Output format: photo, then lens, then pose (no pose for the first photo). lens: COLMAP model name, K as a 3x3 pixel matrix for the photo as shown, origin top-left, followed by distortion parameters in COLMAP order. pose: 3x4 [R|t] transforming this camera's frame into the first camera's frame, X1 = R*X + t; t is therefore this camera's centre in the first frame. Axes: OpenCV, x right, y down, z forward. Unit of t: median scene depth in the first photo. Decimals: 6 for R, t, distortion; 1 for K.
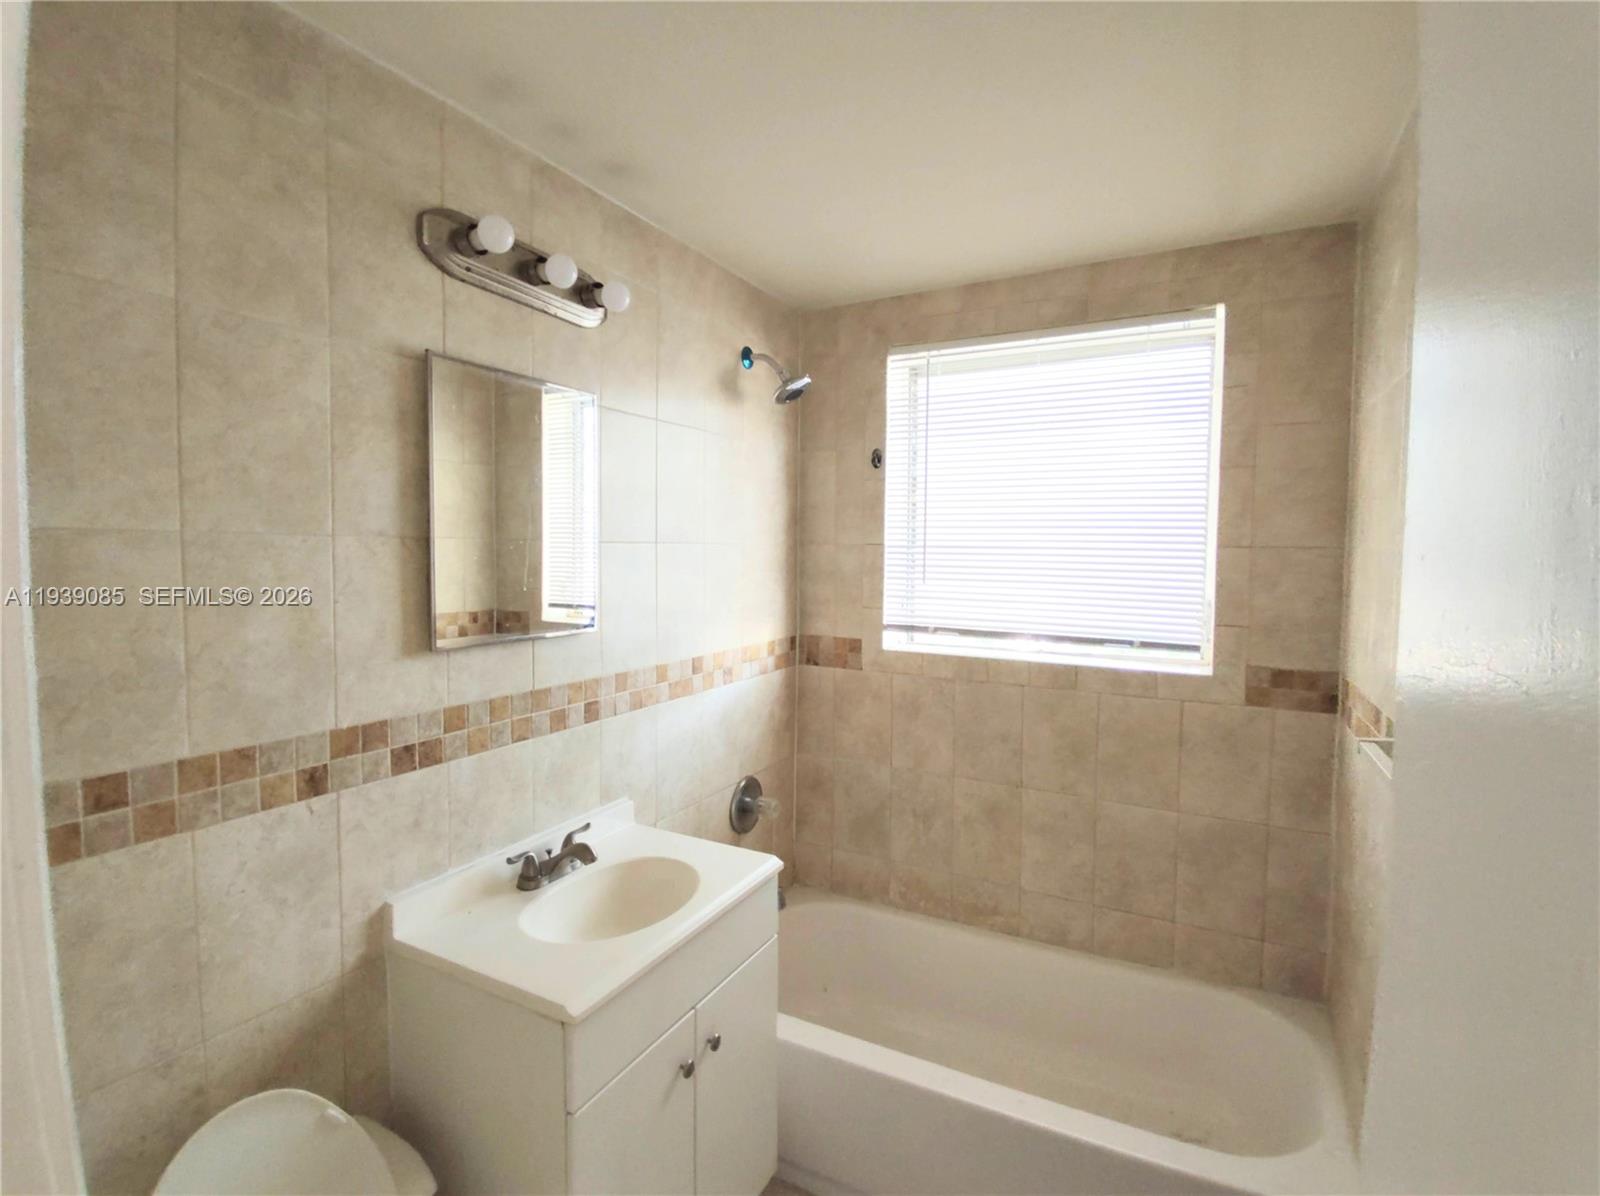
lens RADIAL K [[776.2, 0, 802.5], [0, 776.2, 591.8], [0, 0, 1]] dist [-0.012850, -0.010185]
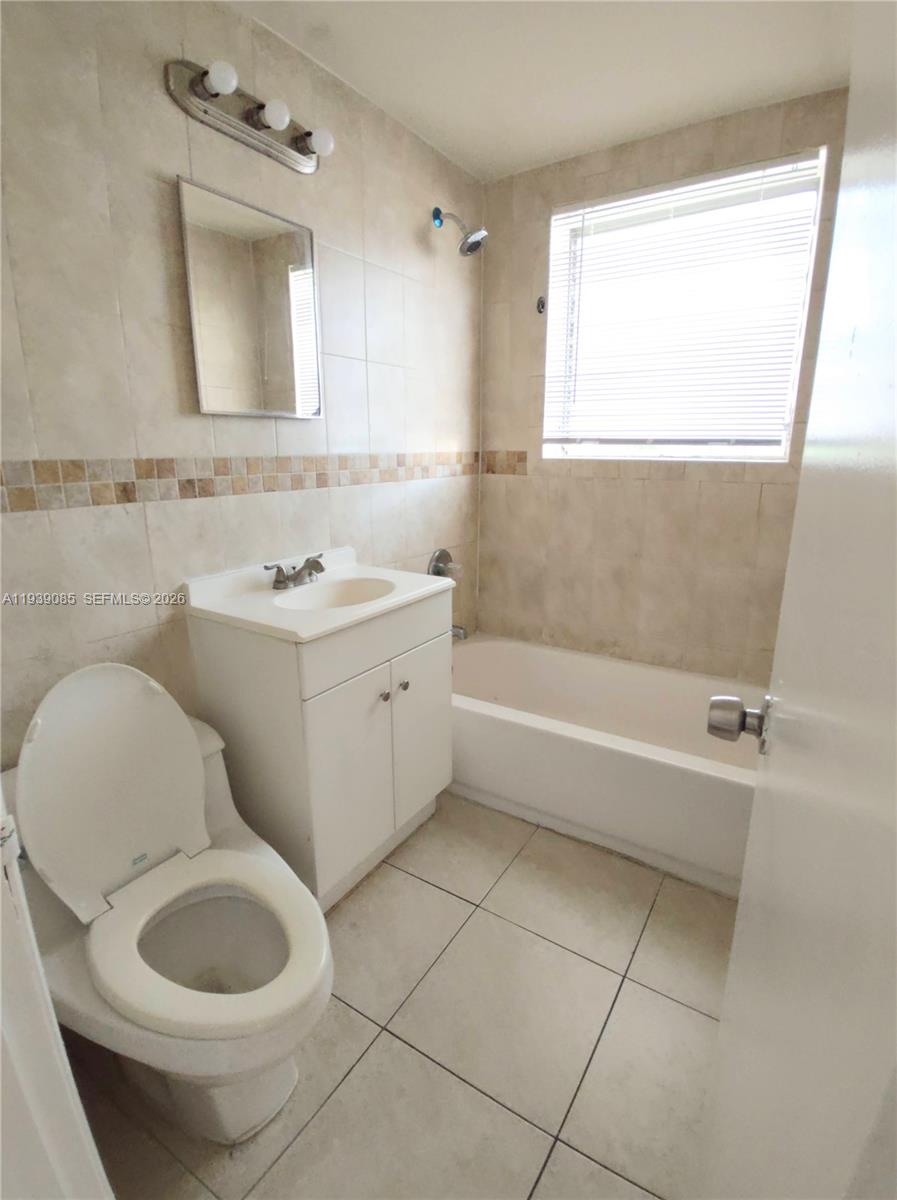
lens RADIAL K [[582.1, 0, 464.6], [0, 582.1, 598.4], [0, 0, 1]] dist [-0.012850, -0.010185]
pose [[0.997162, 0.014513, -0.073879, 0.066071], [0.000666, 0.979506, 0.201413, 0.150721], [0.075288, -0.200890, 0.976716, -0.051755]]
